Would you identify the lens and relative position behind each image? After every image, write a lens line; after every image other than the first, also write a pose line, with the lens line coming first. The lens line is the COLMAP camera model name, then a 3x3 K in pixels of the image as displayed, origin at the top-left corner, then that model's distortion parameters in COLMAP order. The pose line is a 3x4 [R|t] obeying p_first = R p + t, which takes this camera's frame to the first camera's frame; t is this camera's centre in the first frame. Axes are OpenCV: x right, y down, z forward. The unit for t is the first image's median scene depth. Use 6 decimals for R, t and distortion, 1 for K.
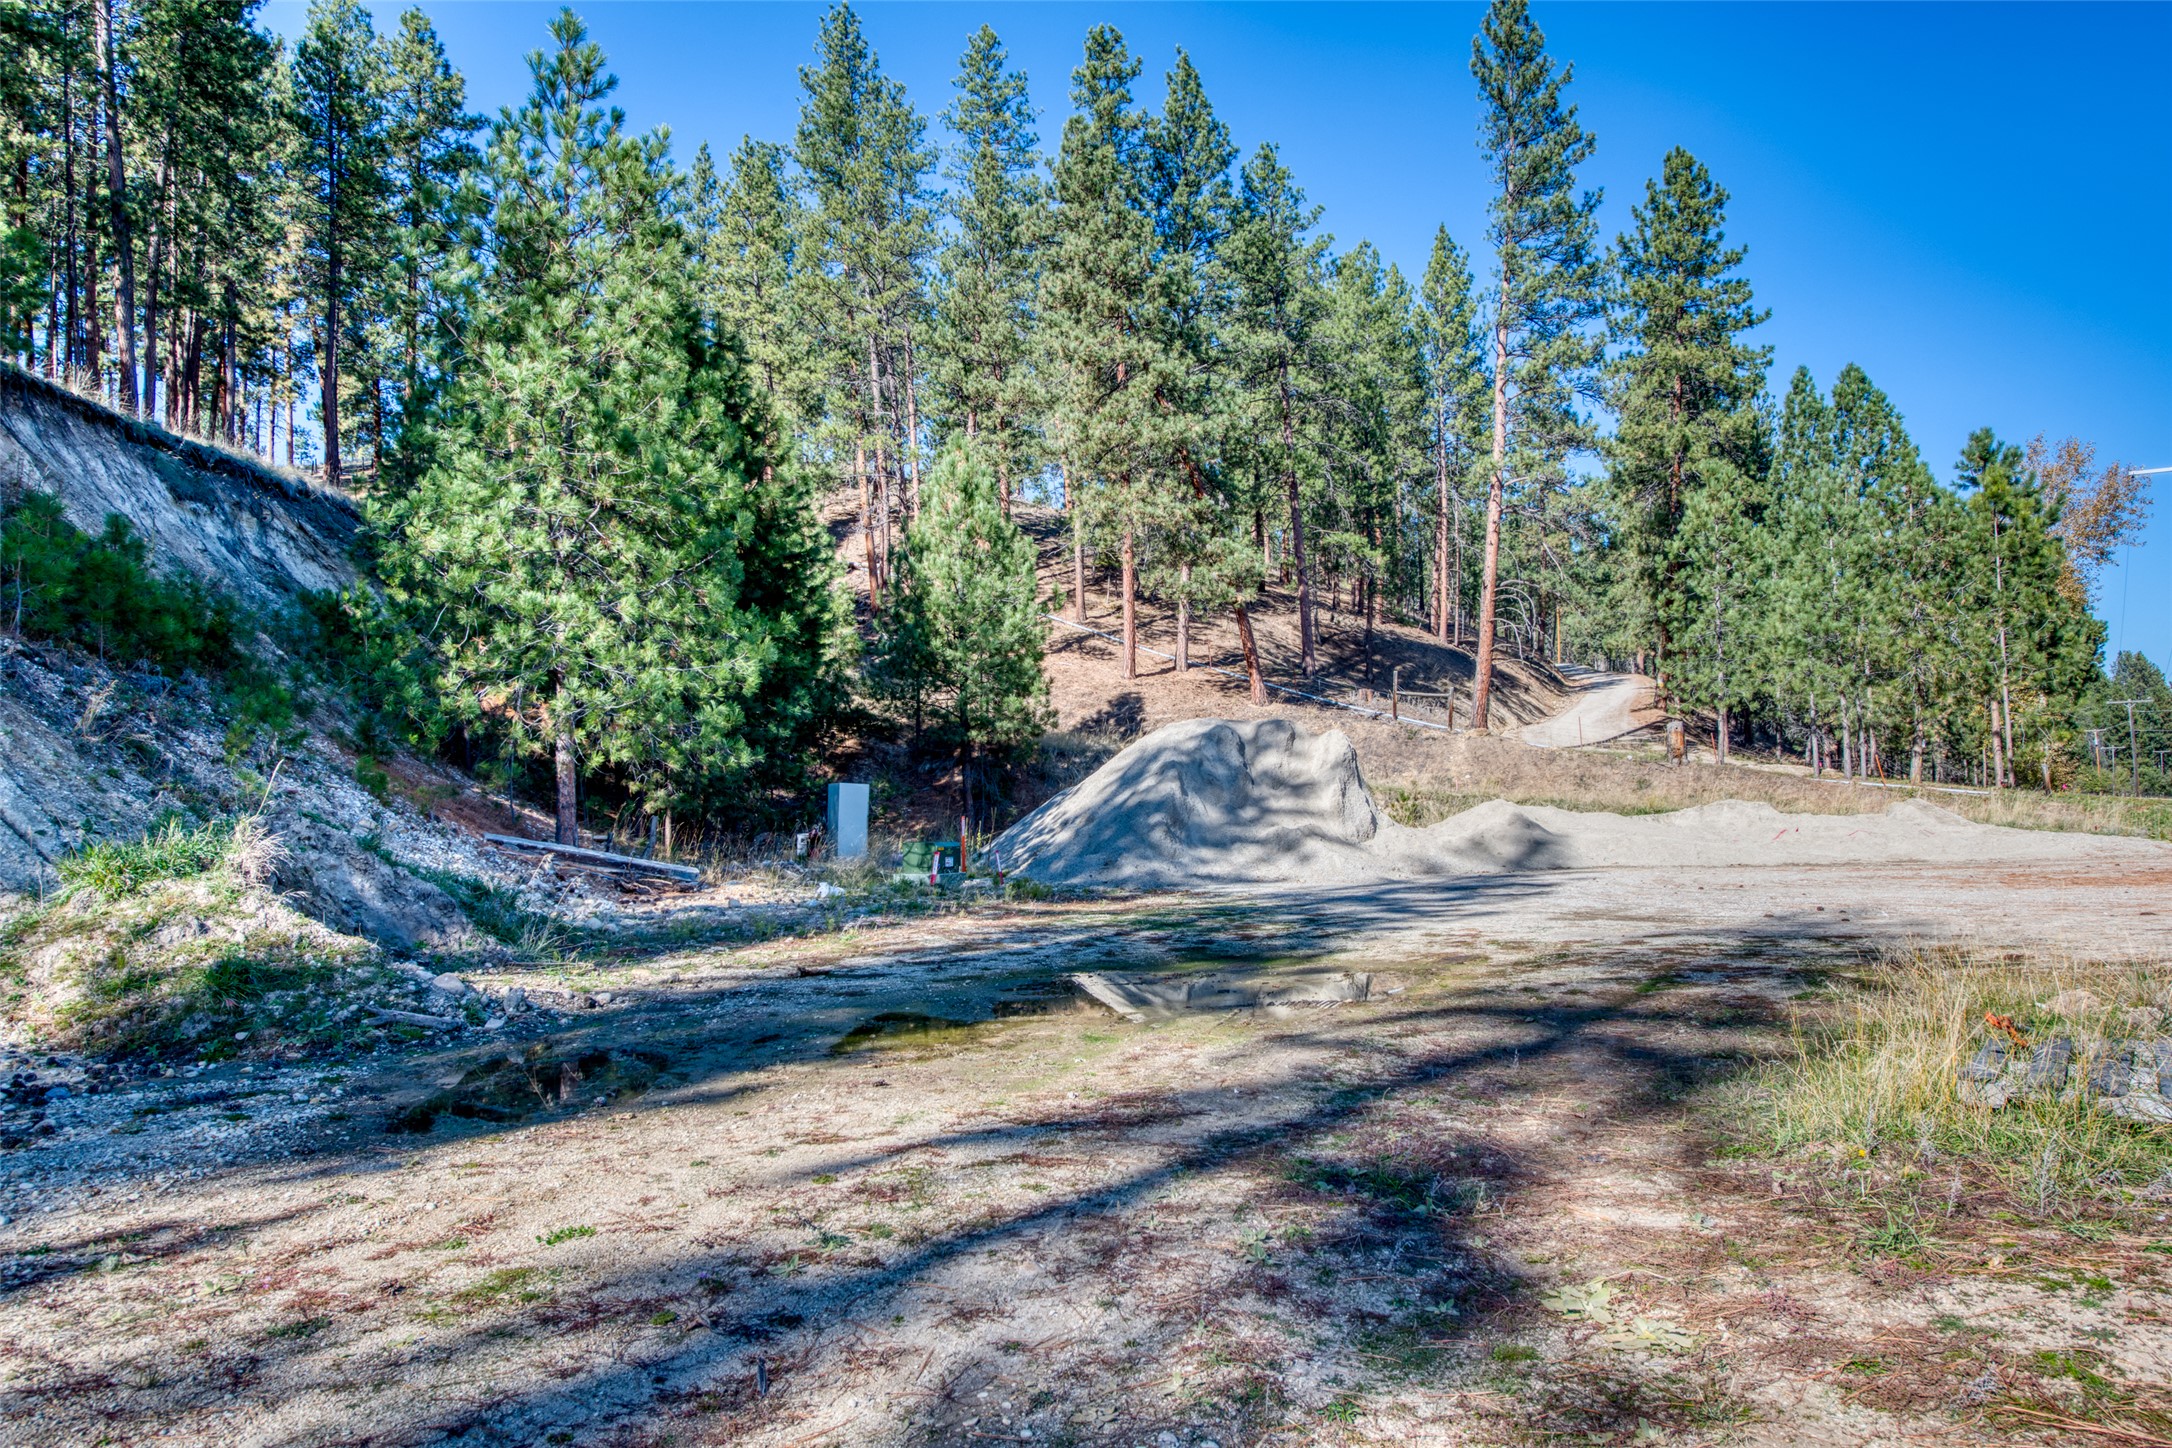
lens RADIAL K [[1452.3, 0, 1098.1], [0, 1452.3, 745.7], [0, 0, 1]] dist [-0.002638, 0.003168]
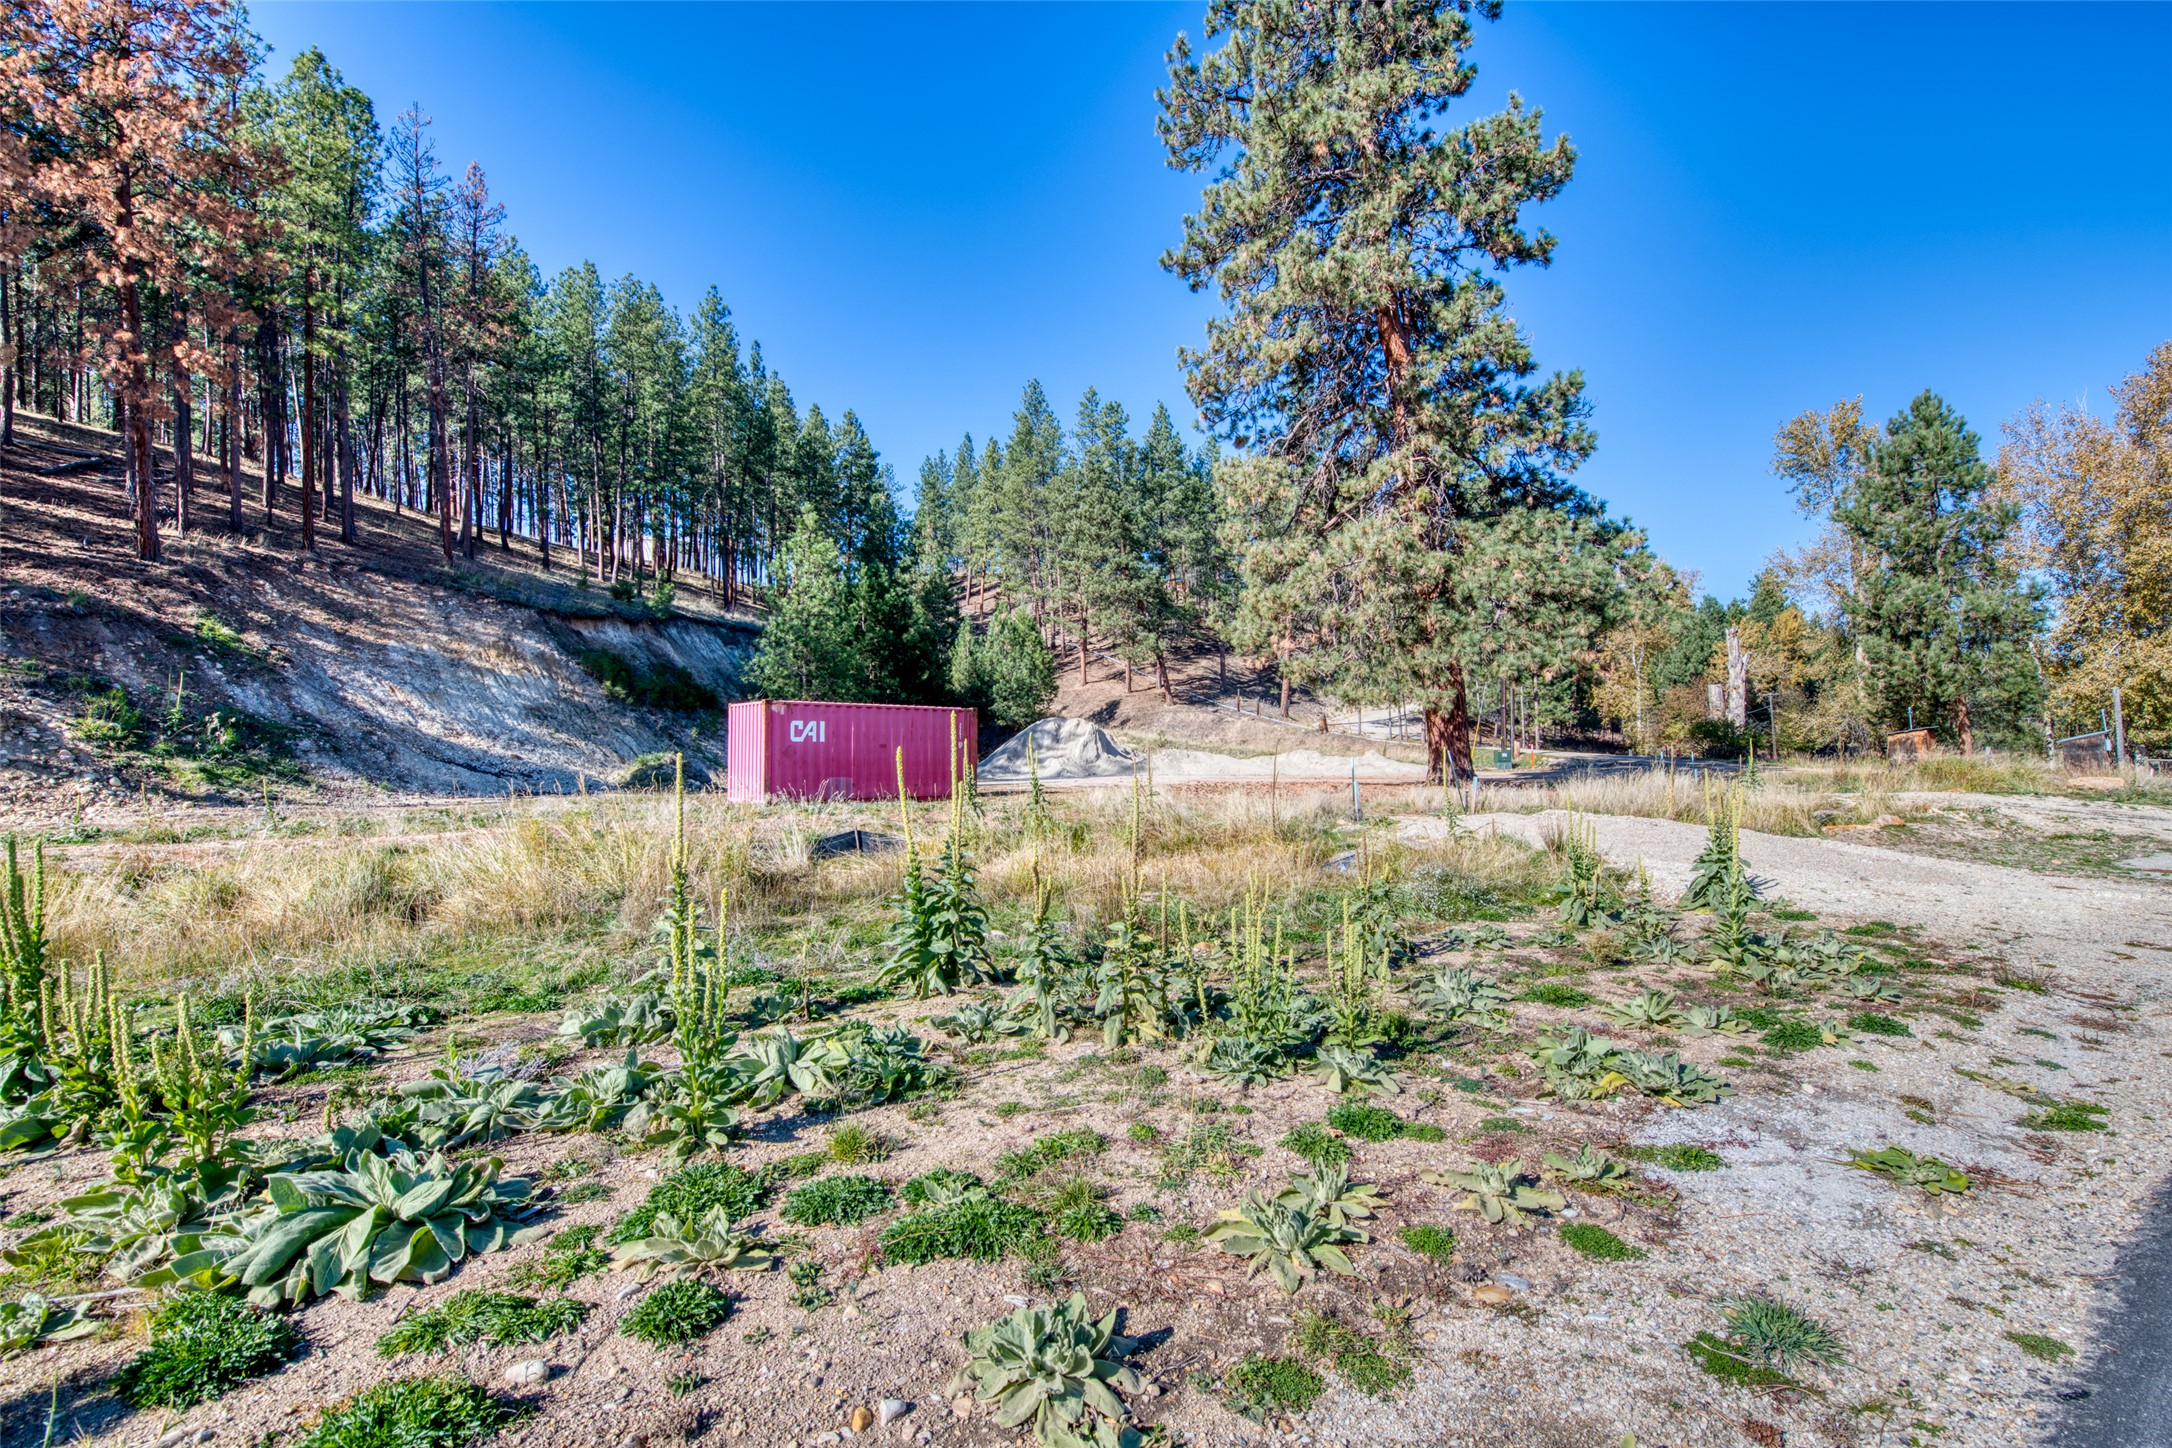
lens RADIAL K [[876.7, 0, 1096.4], [0, 876.7, 731.1], [0, 0, 1]] dist [-0.015676, -0.001938]
pose [[0.964078, 0.003320, -0.265599, 0.529590], [0.002301, 0.999780, 0.020851, -0.025449], [0.265610, -0.020714, 0.963858, -0.488925]]
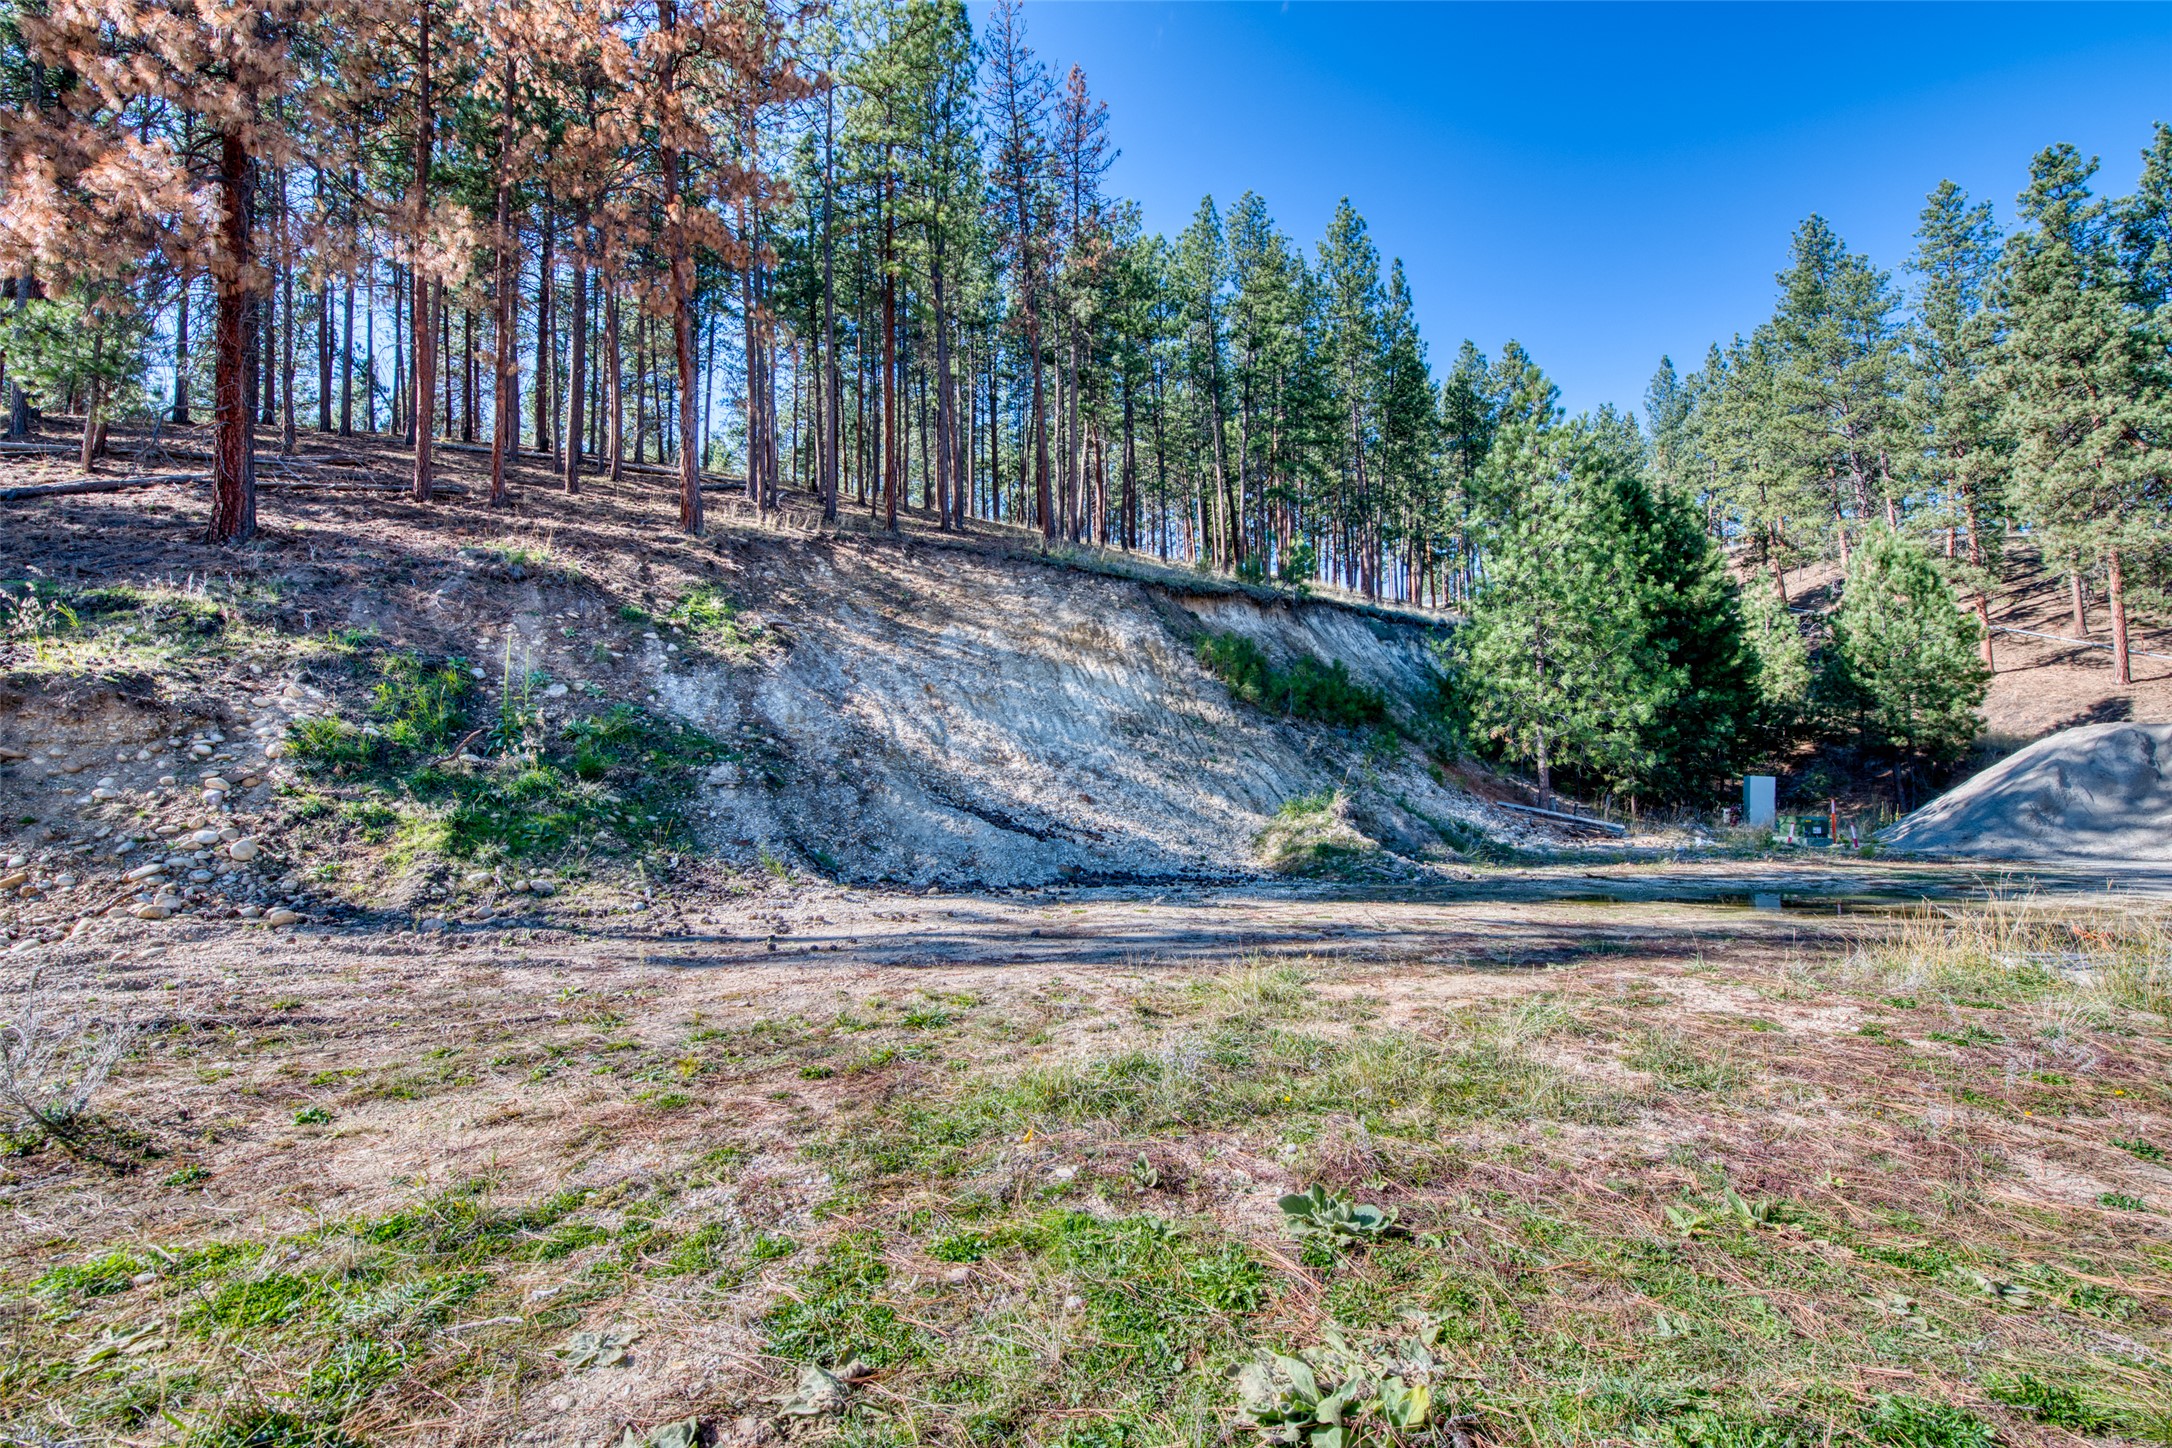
lens RADIAL K [[876.7, 0, 1096.4], [0, 876.7, 731.1], [0, 0, 1]] dist [-0.015676, -0.001938]
pose [[0.593177, -0.034307, -0.804341, 0.130826], [0.017596, 0.999405, -0.029651, -0.005788], [0.804880, 0.003435, 0.593428, -0.083849]]
